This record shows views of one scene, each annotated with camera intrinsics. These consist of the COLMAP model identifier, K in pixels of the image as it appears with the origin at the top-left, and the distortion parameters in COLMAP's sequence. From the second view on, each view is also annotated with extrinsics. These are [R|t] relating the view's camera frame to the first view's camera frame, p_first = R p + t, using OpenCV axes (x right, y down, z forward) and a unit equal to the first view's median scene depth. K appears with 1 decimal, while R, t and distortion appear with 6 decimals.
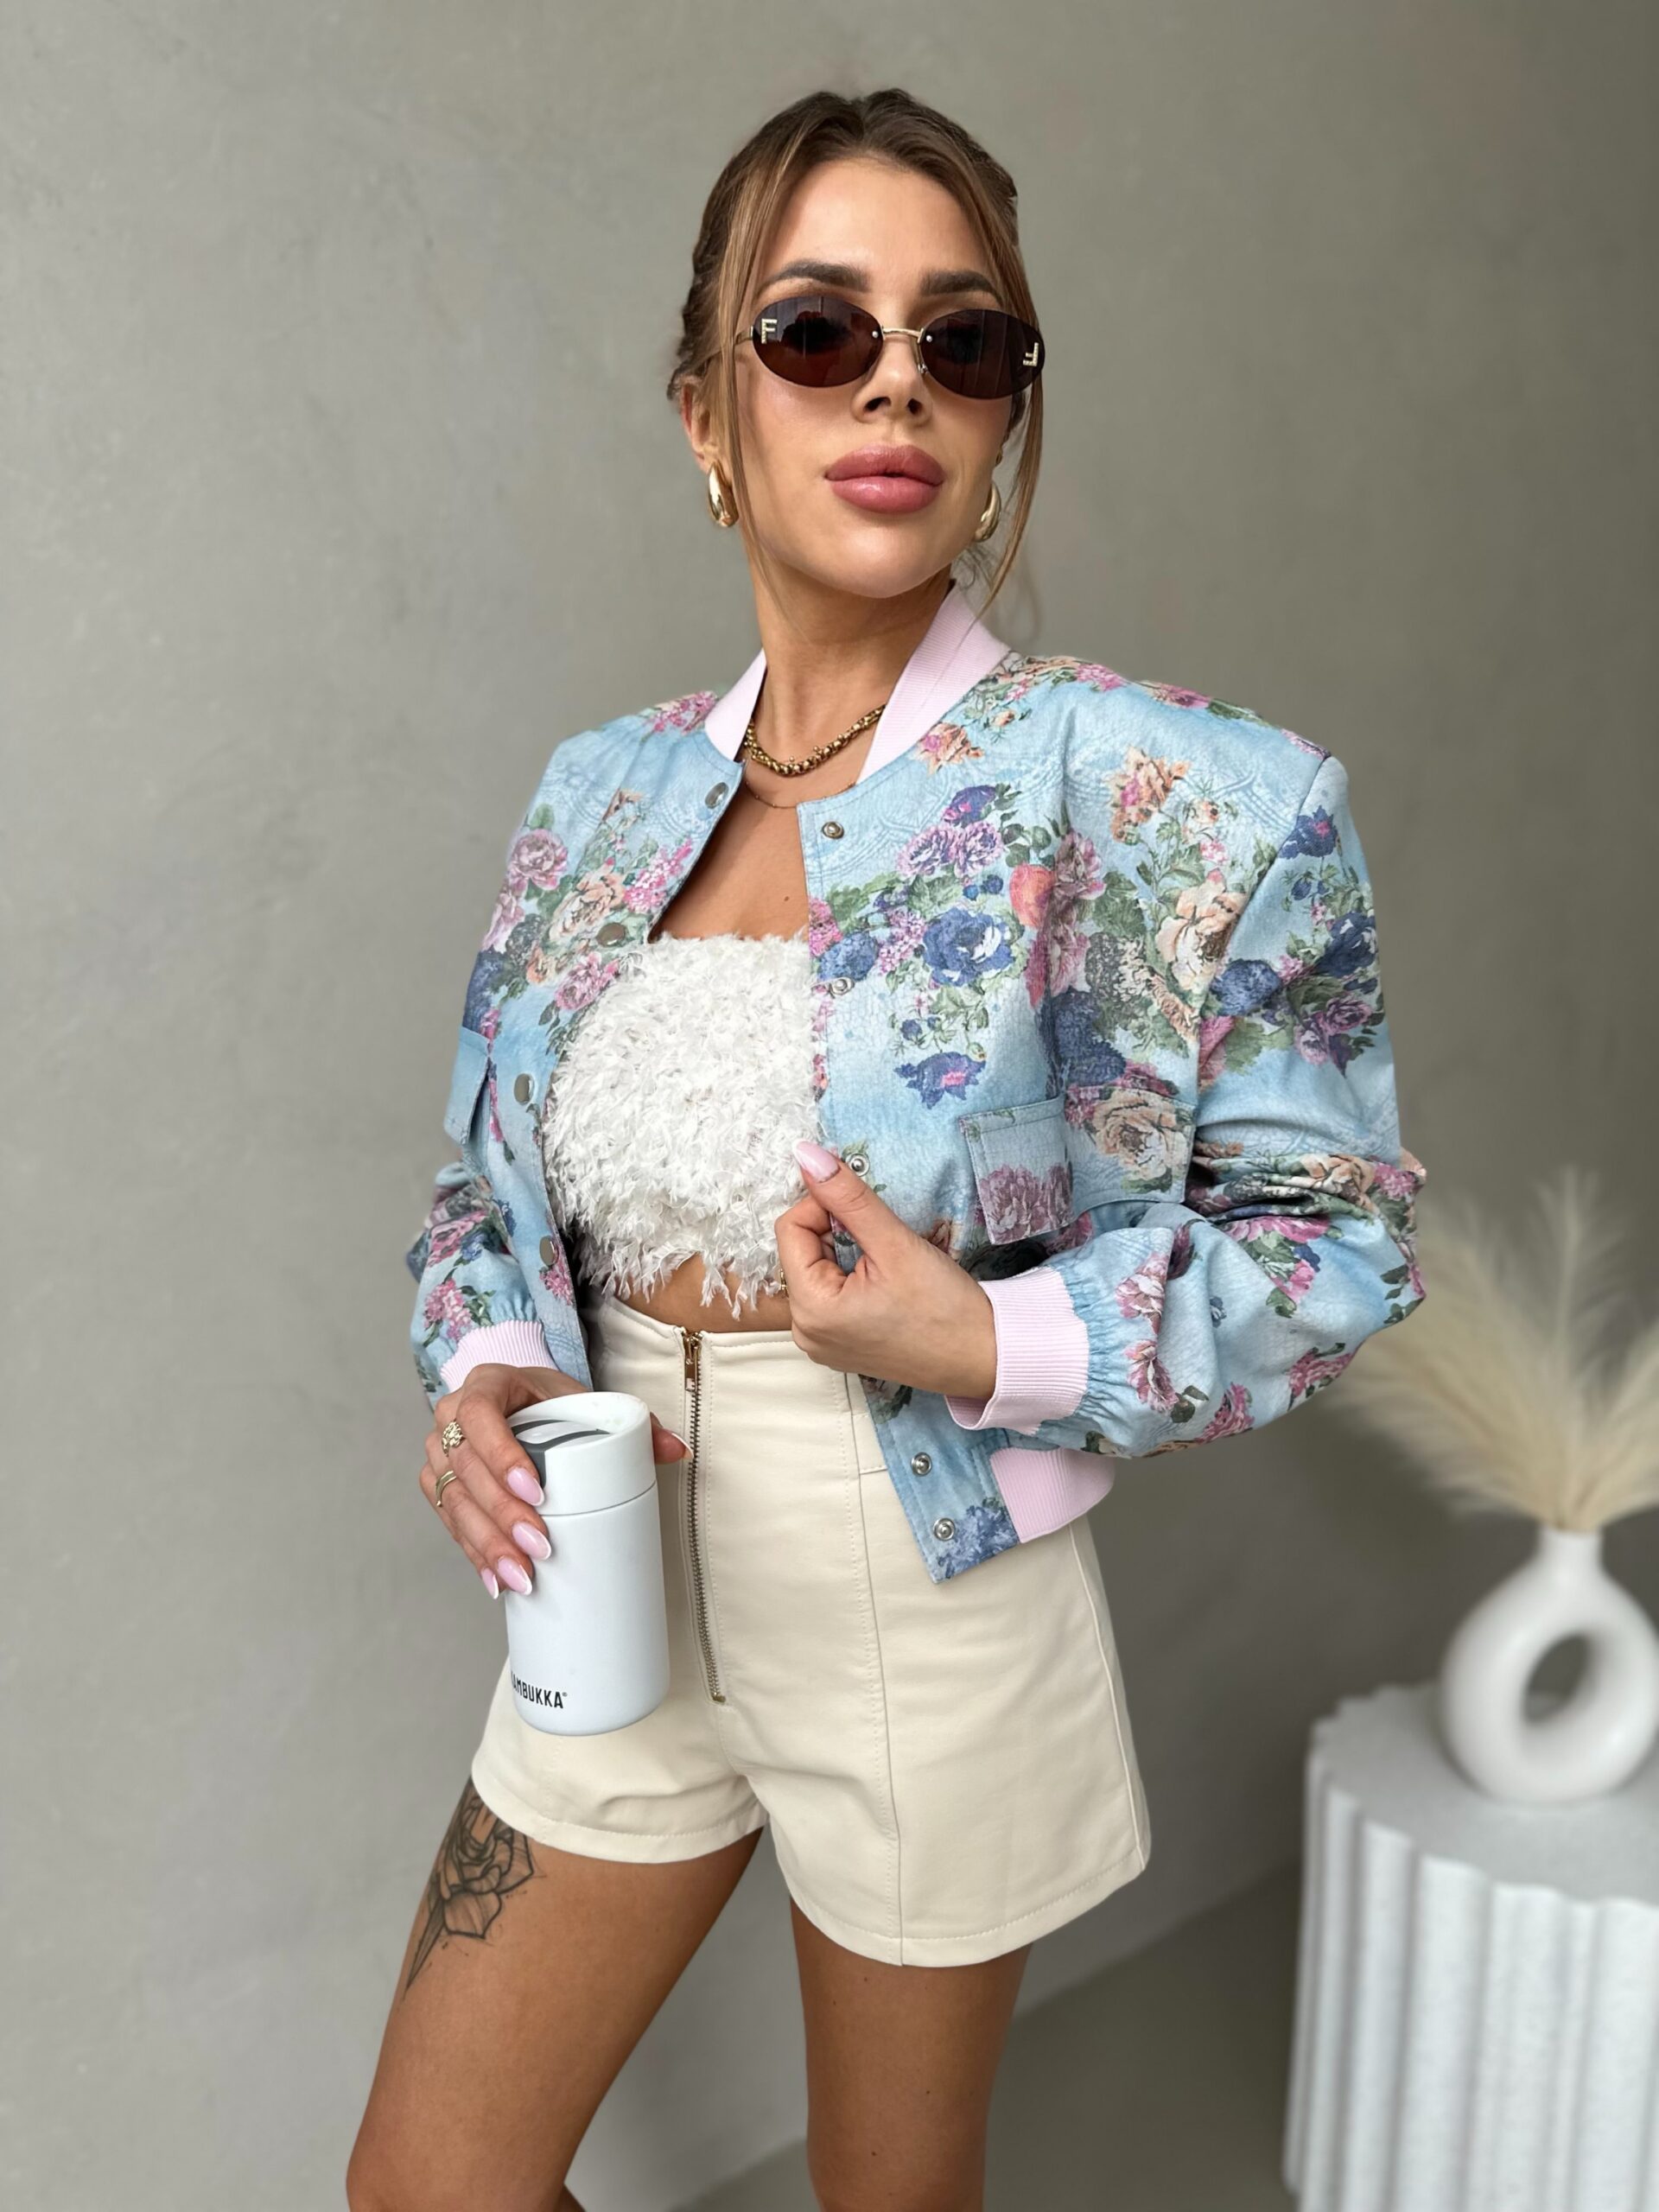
lens RADIAL K [[1635.6, 0, 840.5], [0, 1635.6, 1100.3], [0, 0, 1]] dist [0.007339, -0.030699]
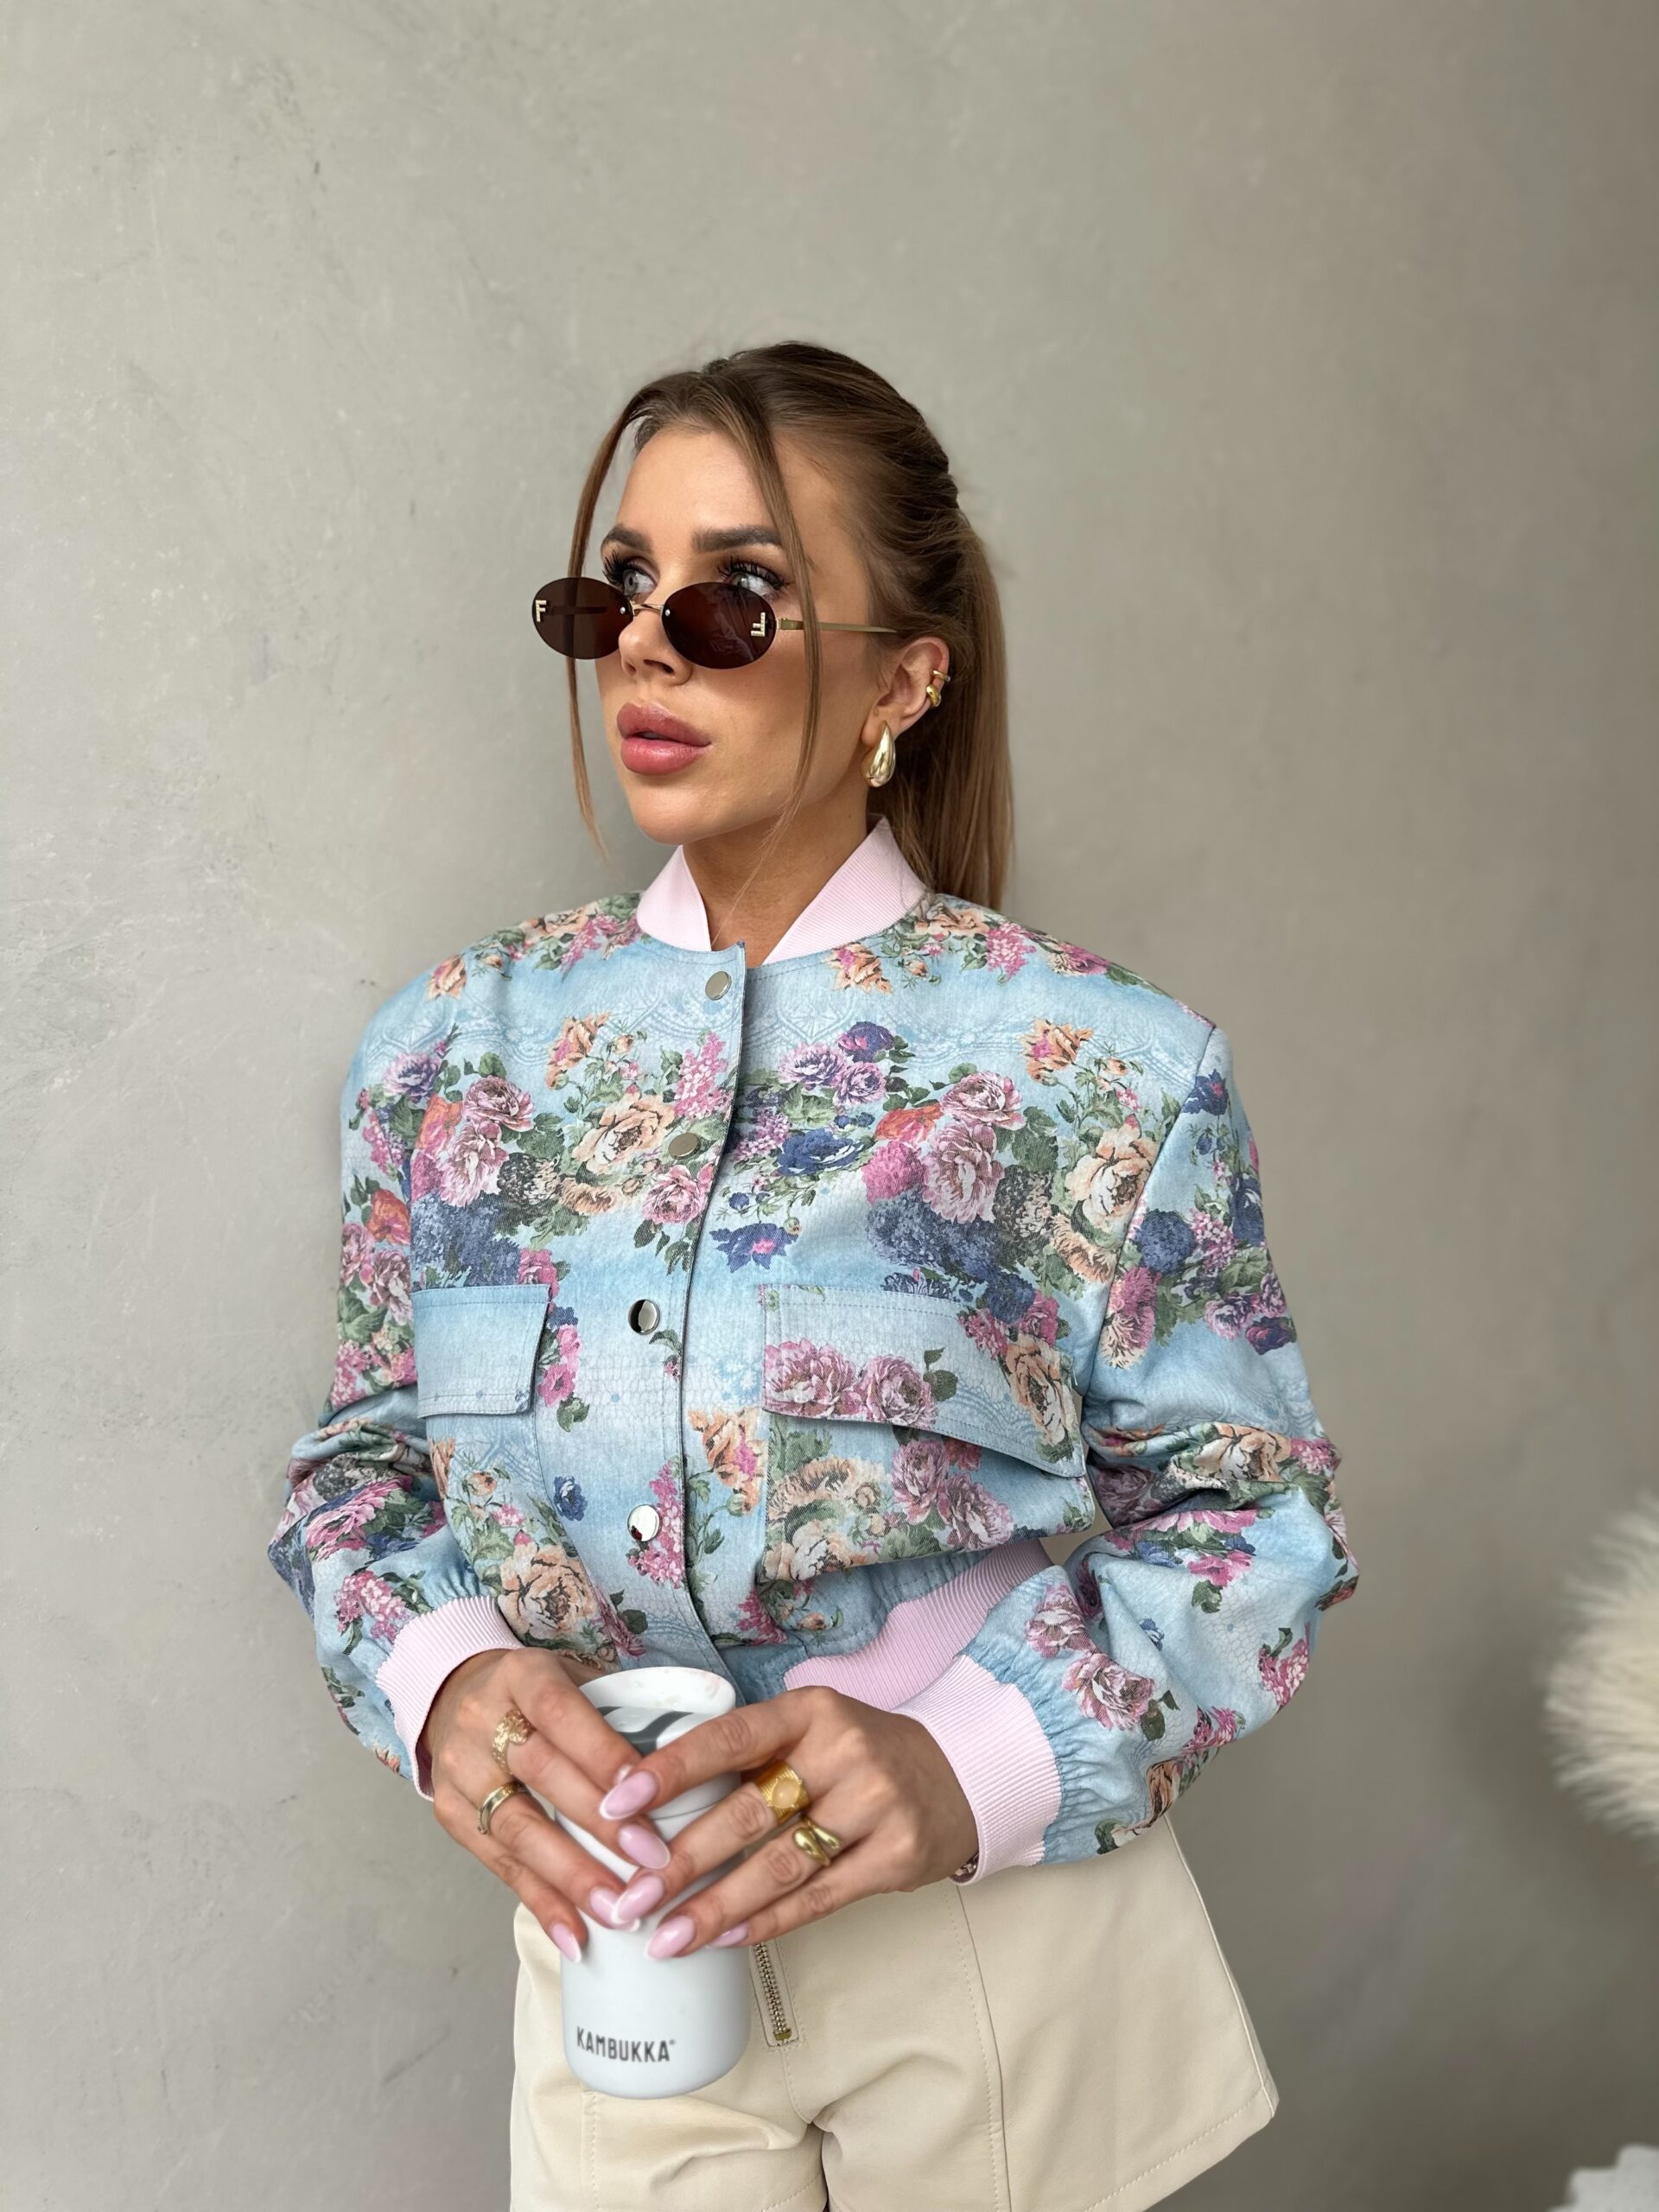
lens RADIAL K [[1635.6, 0, 839.1], [0, 1635.6, 1094.8], [0, 0, 1]] dist [0.007339, -0.030699]
pose [[0.999482, 0.006498, -0.031511, 0.003768], [-0.009303, 0.995923, -0.089725, -0.048199], [0.030800, 0.089972, 0.995468, 0.288939]]
